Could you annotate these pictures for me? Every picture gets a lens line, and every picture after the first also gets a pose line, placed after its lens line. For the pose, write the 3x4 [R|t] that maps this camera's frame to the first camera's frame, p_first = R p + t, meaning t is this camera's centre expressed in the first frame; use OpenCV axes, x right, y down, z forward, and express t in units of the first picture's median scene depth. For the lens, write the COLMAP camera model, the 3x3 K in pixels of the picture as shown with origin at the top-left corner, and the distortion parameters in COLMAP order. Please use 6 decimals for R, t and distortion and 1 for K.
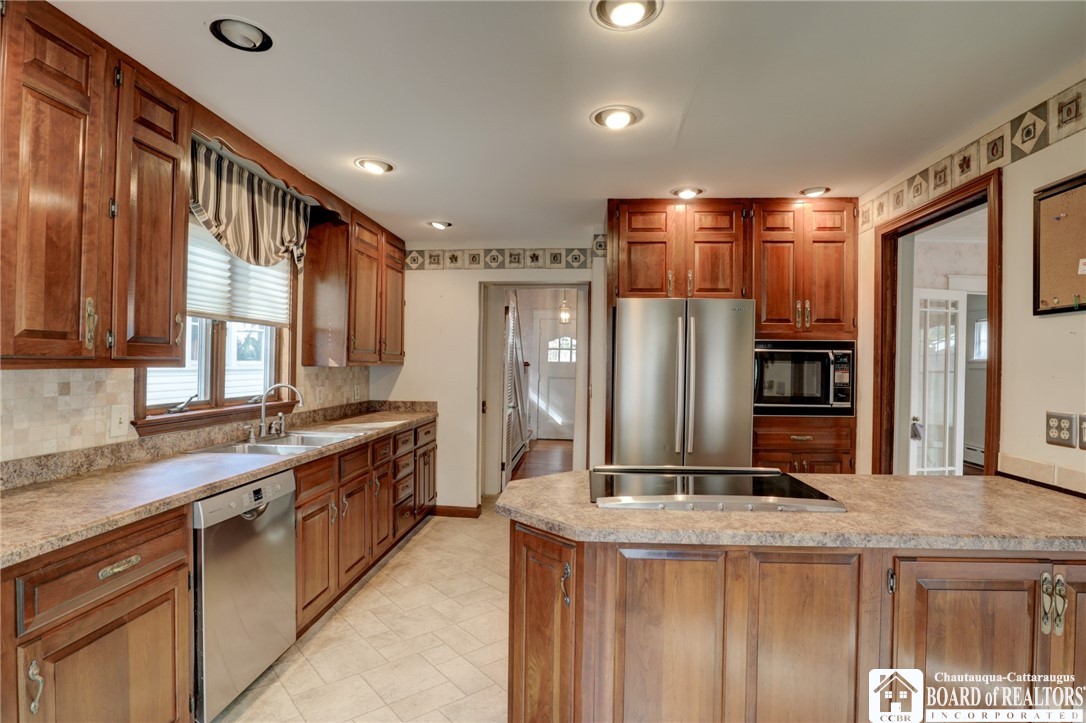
lens RADIAL K [[550.2, 0, 557.1], [0, 550.2, 365.4], [0, 0, 1]] dist [-0.040739, 0.010628]
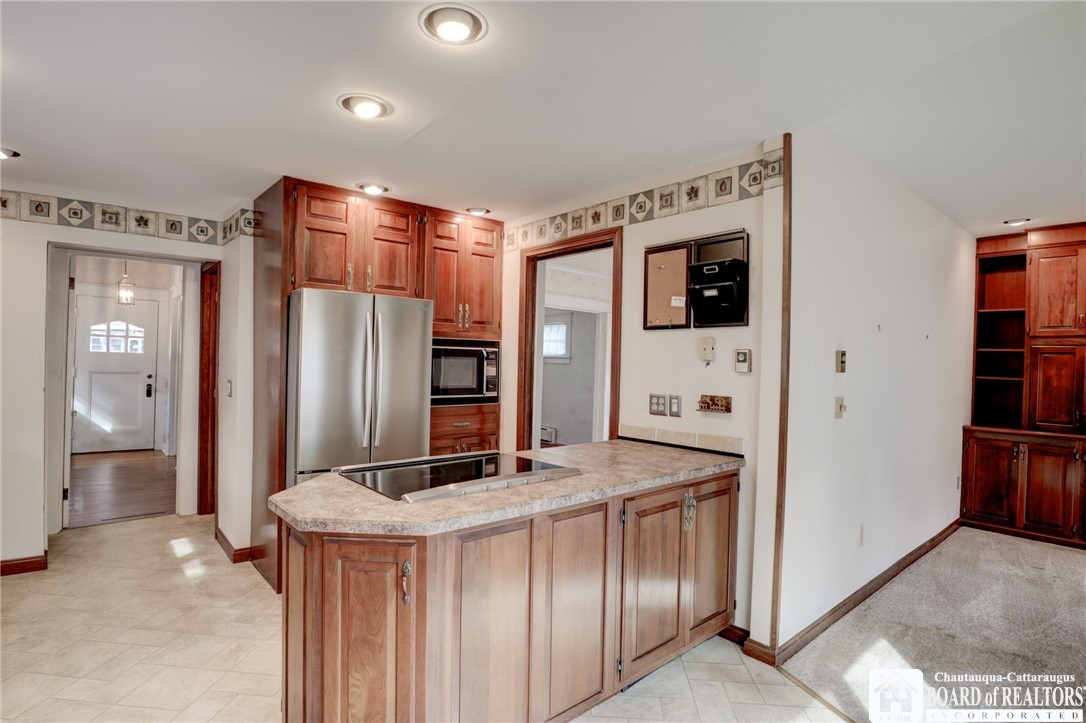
lens RADIAL K [[550.2, 0, 552.6], [0, 550.2, 365.2], [0, 0, 1]] dist [-0.040739, 0.010628]
pose [[0.710935, -0.001830, 0.703255, -0.302328], [-0.008741, 0.999896, 0.011438, -0.007617], [-0.703203, -0.014279, 0.710845, 0.065189]]
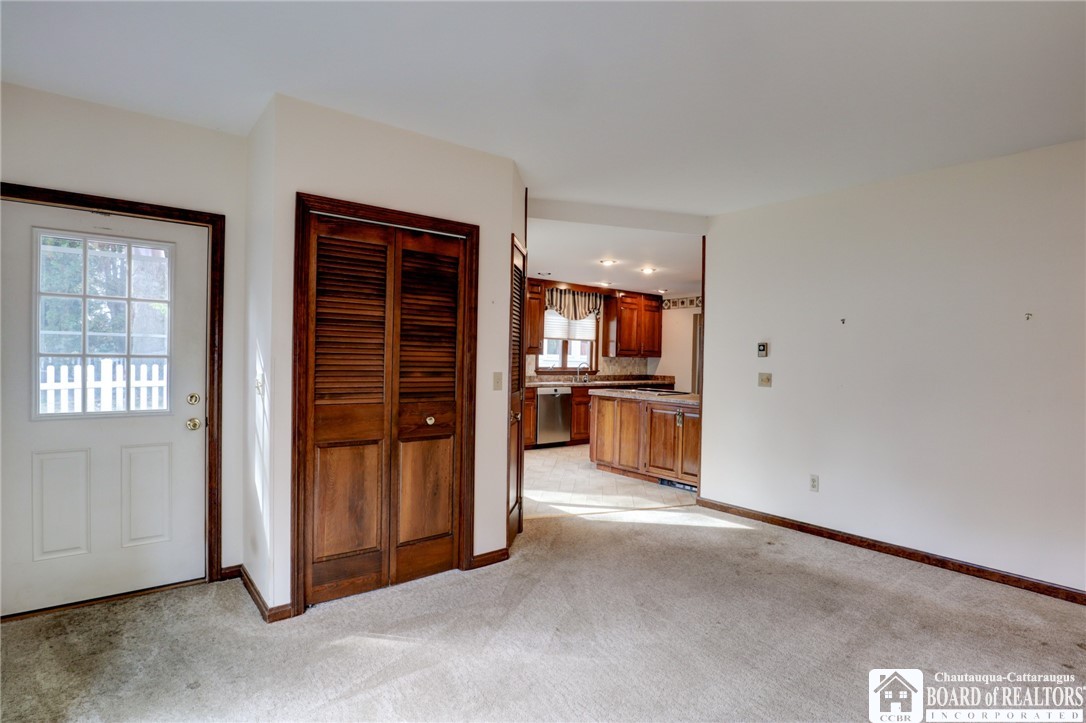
lens RADIAL K [[550.2, 0, 541.6], [0, 550.2, 364.4], [0, 0, 1]] dist [-0.040739, 0.010628]
pose [[0.668149, 0.012422, -0.743924, 1.698440], [-0.016564, 0.999861, 0.001819, 0.050905], [0.743844, 0.011107, 0.668262, -1.218293]]
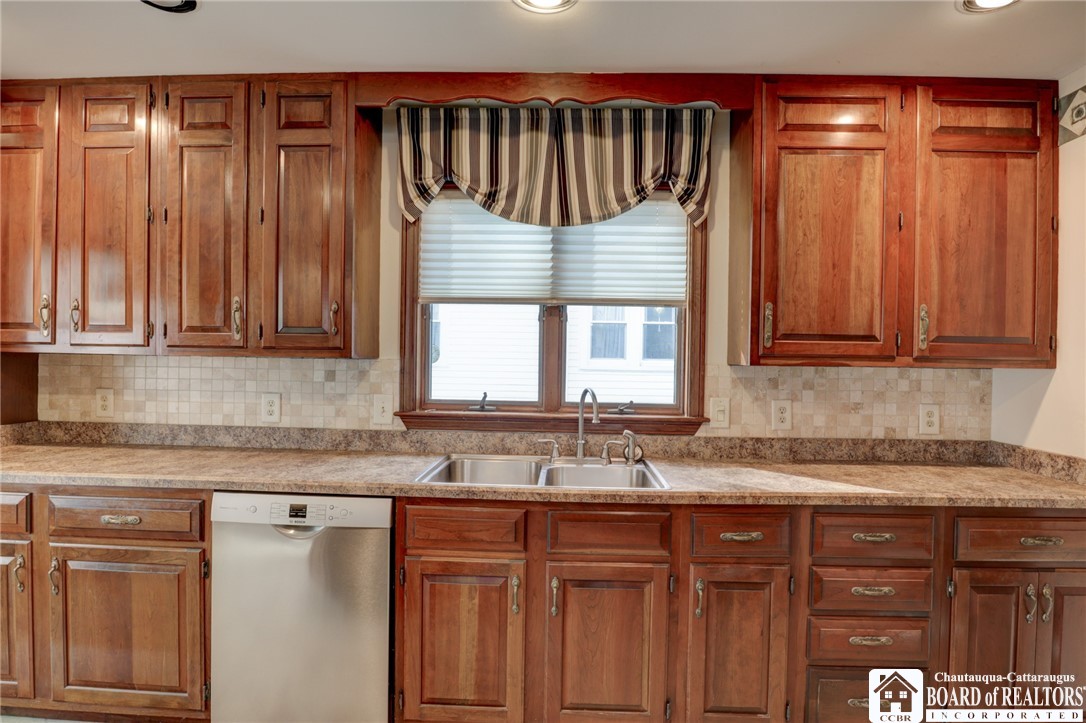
lens RADIAL K [[550.2, 0, 547.5], [0, 550.2, 363.9], [0, 0, 1]] dist [-0.040739, 0.010628]
pose [[0.028809, -0.001381, -0.999584, 0.232401], [-0.019714, 0.999804, -0.001949, 0.007506], [0.999391, 0.019762, 0.028776, 1.101347]]
